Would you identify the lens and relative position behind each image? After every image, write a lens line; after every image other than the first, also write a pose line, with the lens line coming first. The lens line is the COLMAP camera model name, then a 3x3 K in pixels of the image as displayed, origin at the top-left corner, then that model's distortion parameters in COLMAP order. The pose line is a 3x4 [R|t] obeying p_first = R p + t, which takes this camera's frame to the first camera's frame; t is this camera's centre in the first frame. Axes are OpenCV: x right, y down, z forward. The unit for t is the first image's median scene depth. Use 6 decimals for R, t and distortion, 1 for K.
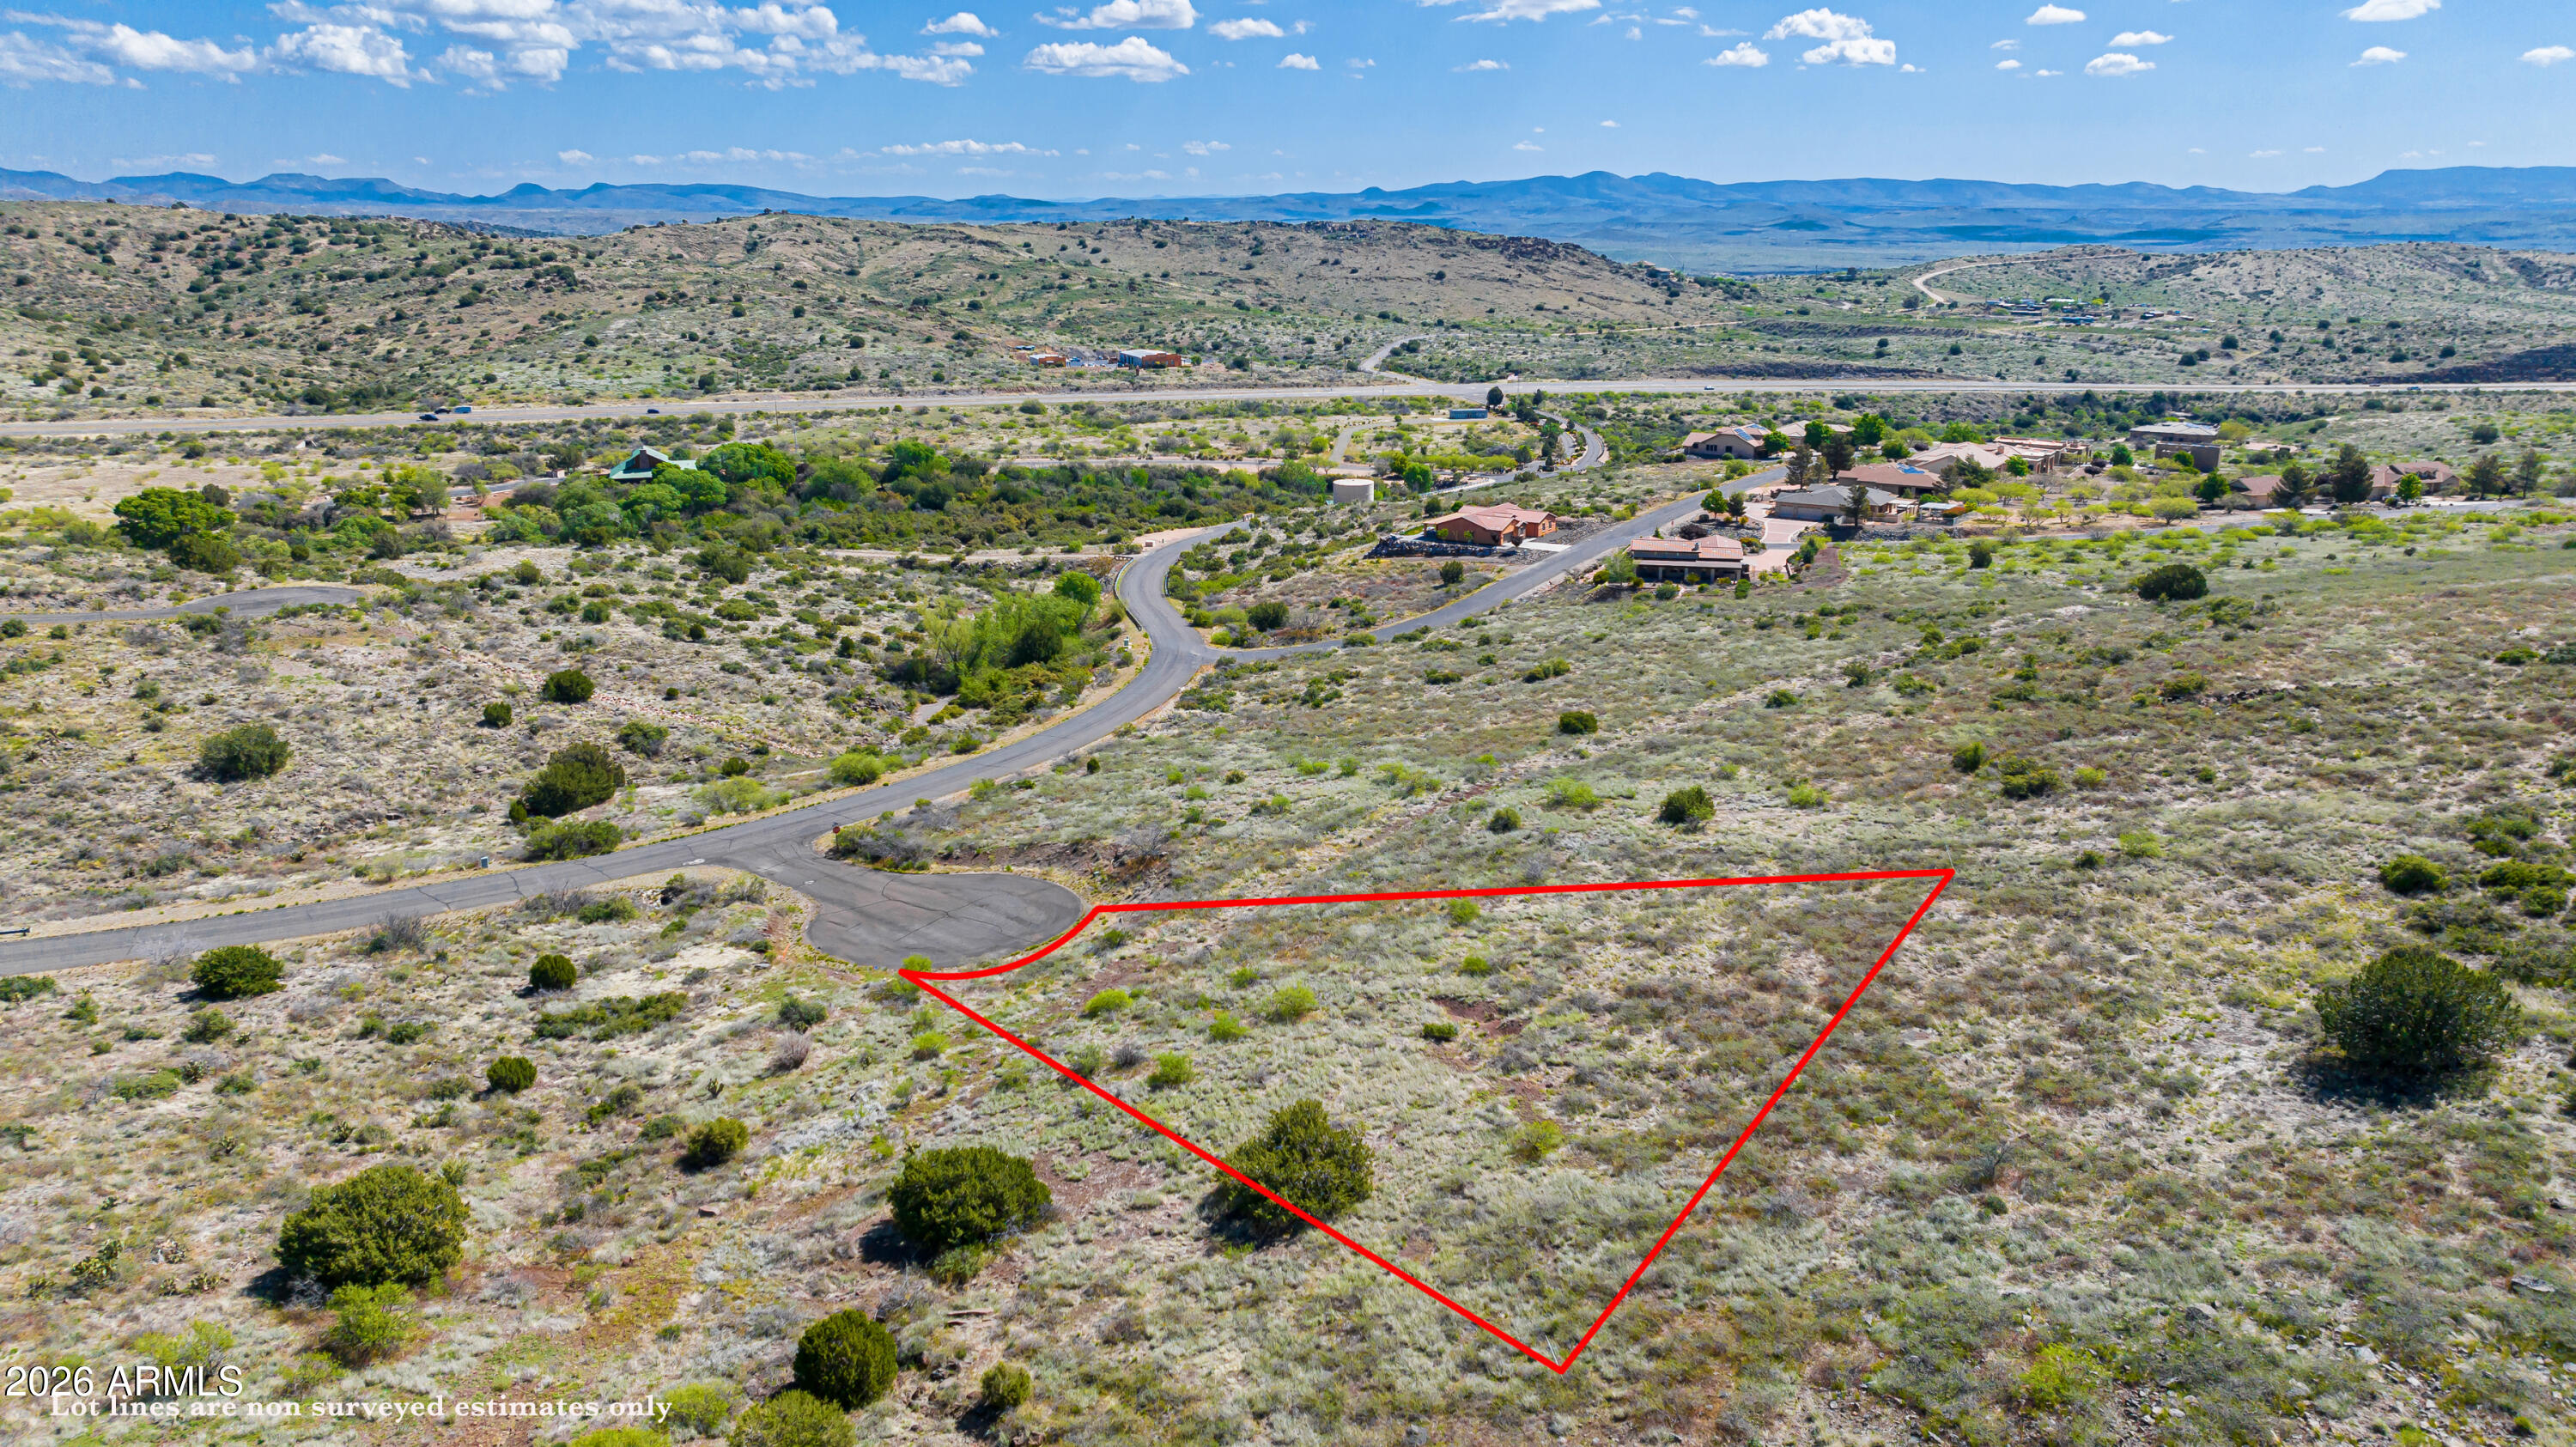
lens RADIAL K [[1856.5, 0, 1288.9], [0, 1856.5, 722.2], [0, 0, 1]] dist [-0.008971, 0.013511]
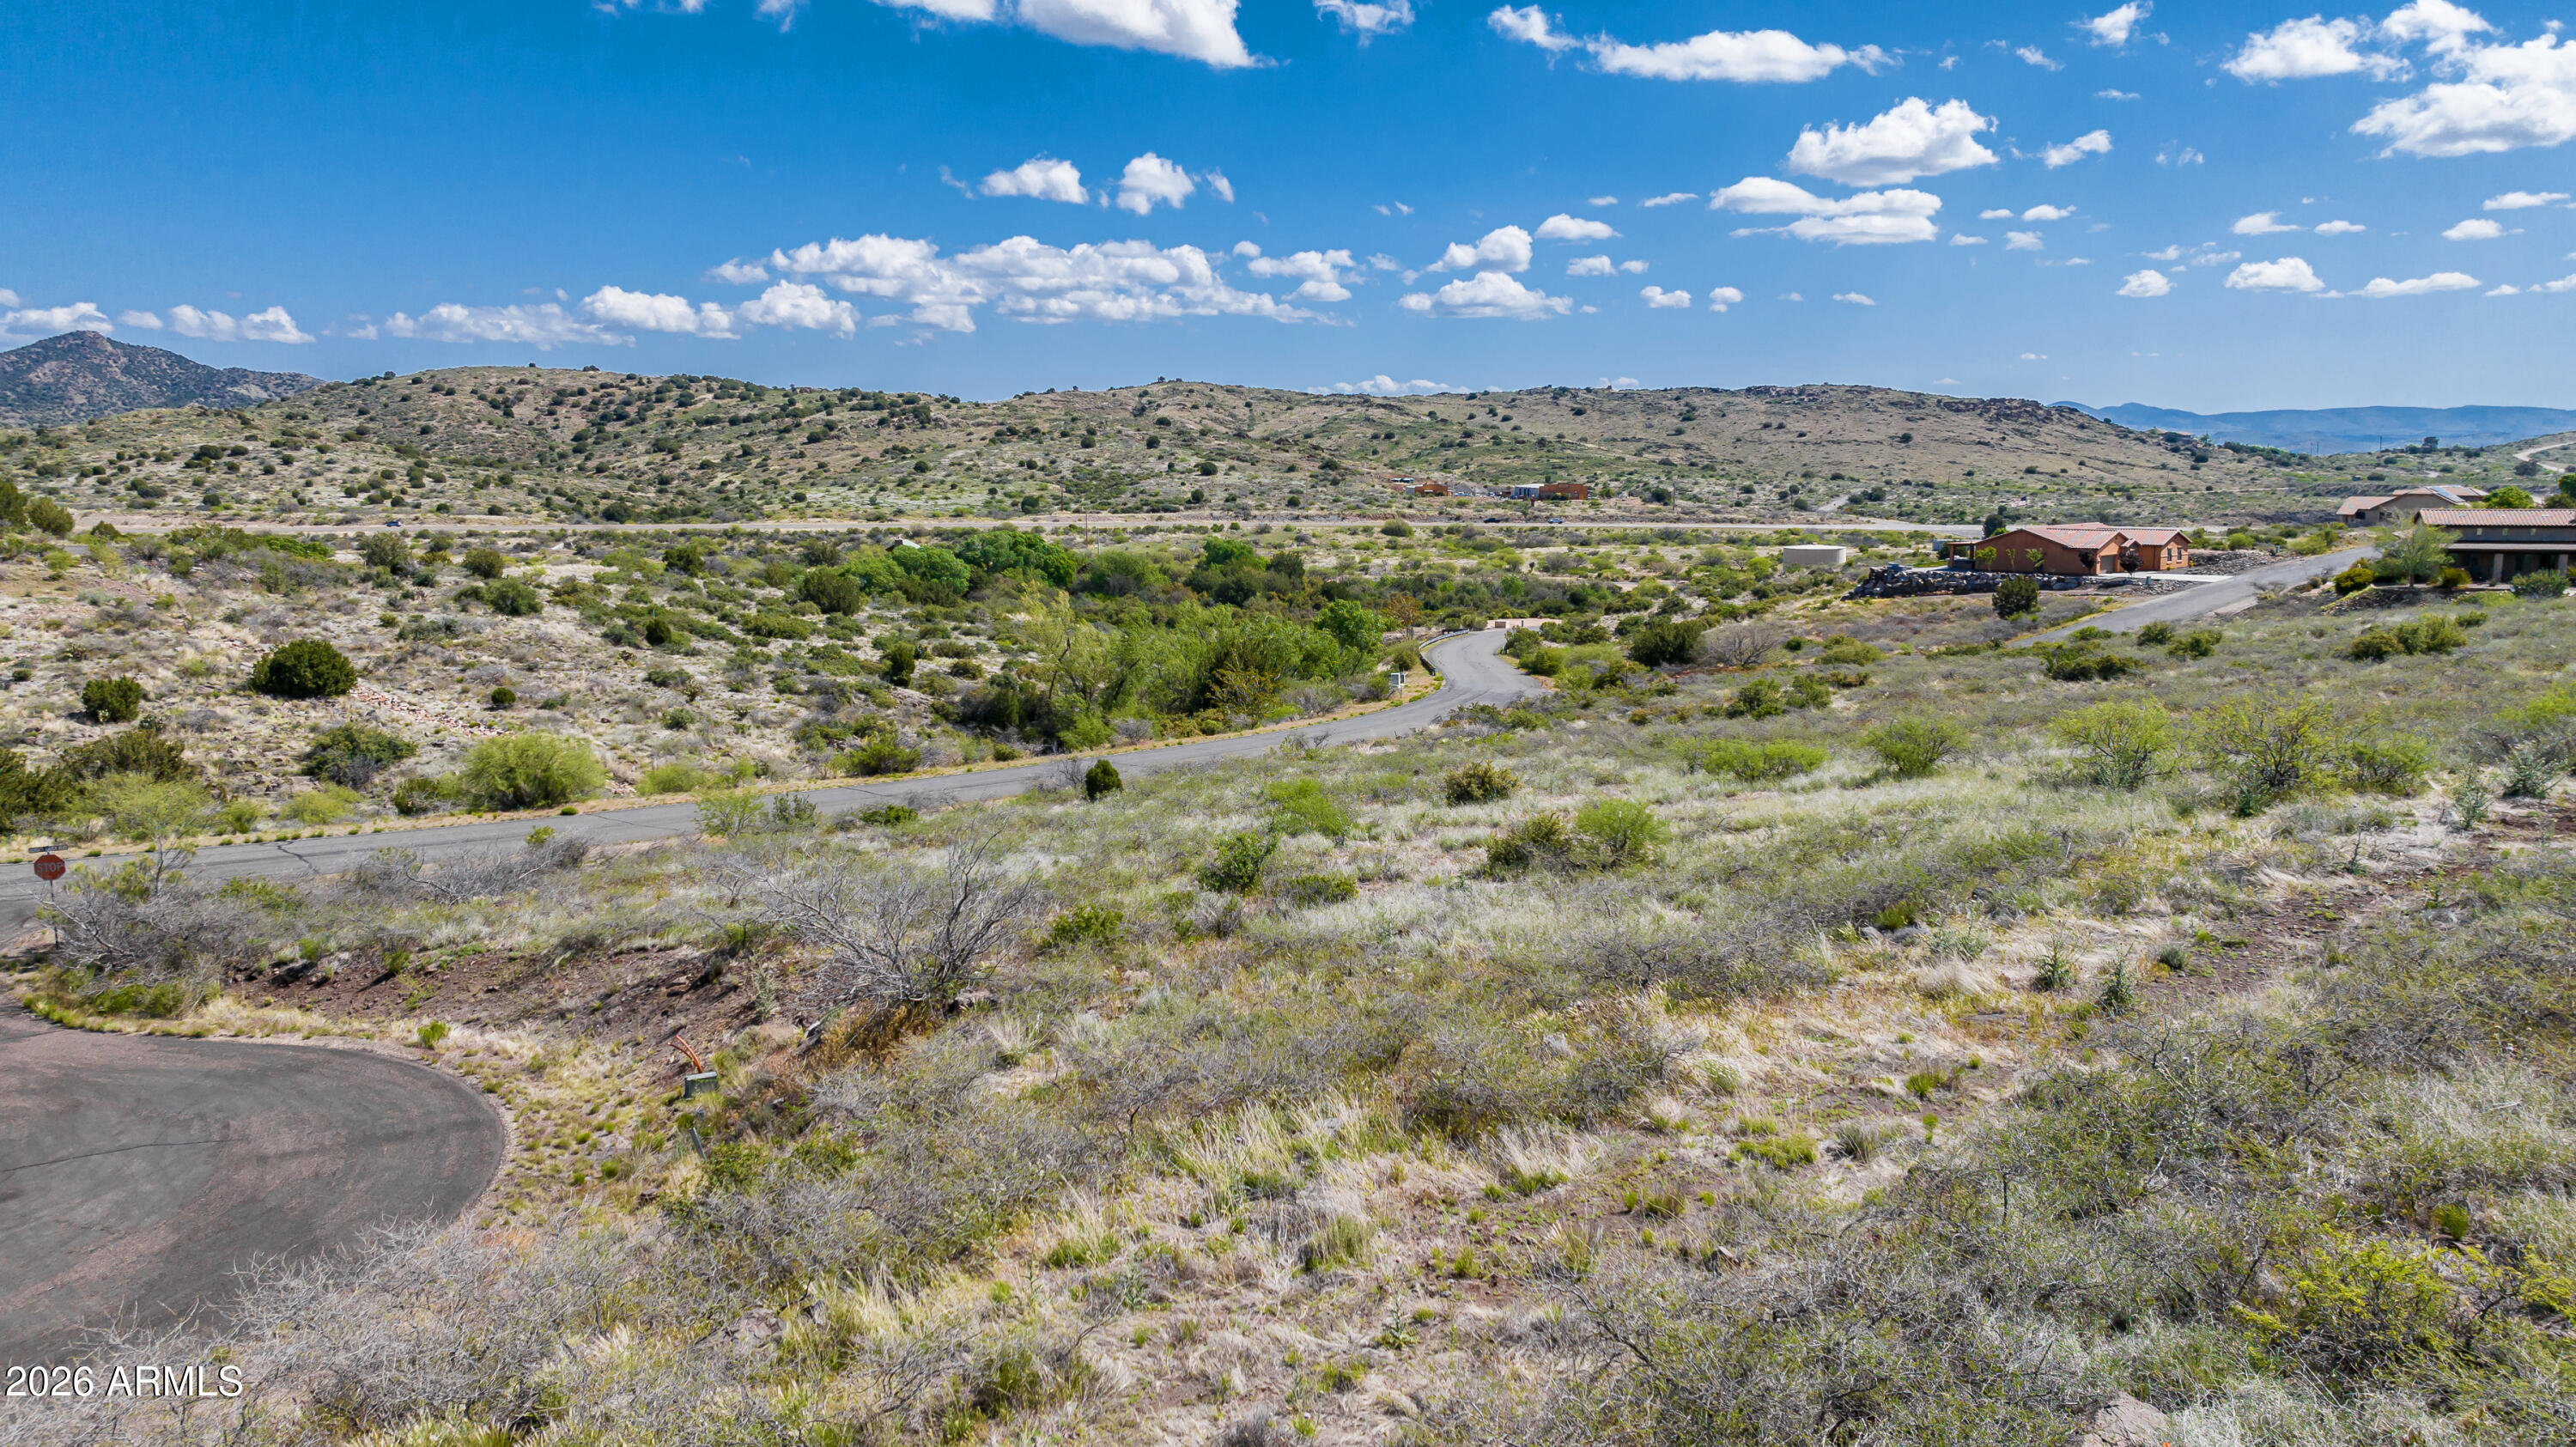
lens RADIAL K [[1856.5, 0, 1290.9], [0, 1856.5, 726.7], [0, 0, 1]] dist [-0.008971, 0.013511]
pose [[0.974110, 0.031153, -0.223917, 0.001472], [-0.059157, 0.991074, -0.119465, 0.013733], [0.218196, 0.129618, 0.967259, 0.175424]]
